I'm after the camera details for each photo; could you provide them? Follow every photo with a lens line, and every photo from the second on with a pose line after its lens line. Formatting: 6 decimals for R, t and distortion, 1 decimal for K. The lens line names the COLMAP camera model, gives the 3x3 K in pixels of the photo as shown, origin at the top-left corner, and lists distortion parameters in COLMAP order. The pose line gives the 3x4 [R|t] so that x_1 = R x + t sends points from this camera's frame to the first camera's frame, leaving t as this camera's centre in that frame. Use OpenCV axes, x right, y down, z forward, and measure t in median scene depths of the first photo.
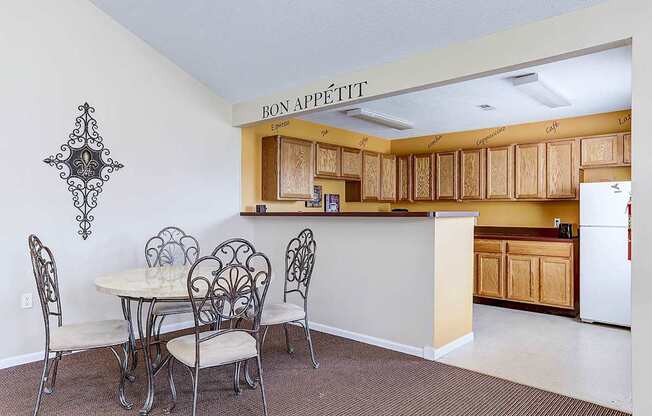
lens RADIAL K [[448.6, 0, 326.0], [0, 448.6, 208.0], [0, 0, 1]] dist [-0.001761, 0.000054]
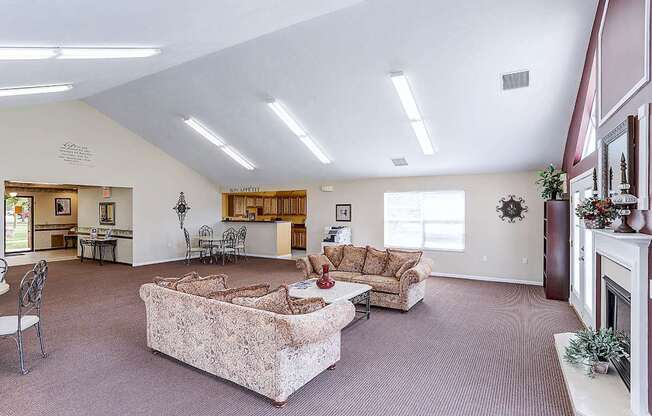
lens RADIAL K [[355.3, 0, 326.0], [0, 355.3, 208.0], [0, 0, 1]] dist [-0.024668, 0.000595]
pose [[0.979755, -0.003546, 0.200167, 0.023459], [0.003228, 0.999993, 0.001918, -0.076797], [-0.200172, -0.001233, 0.979760, -1.498236]]
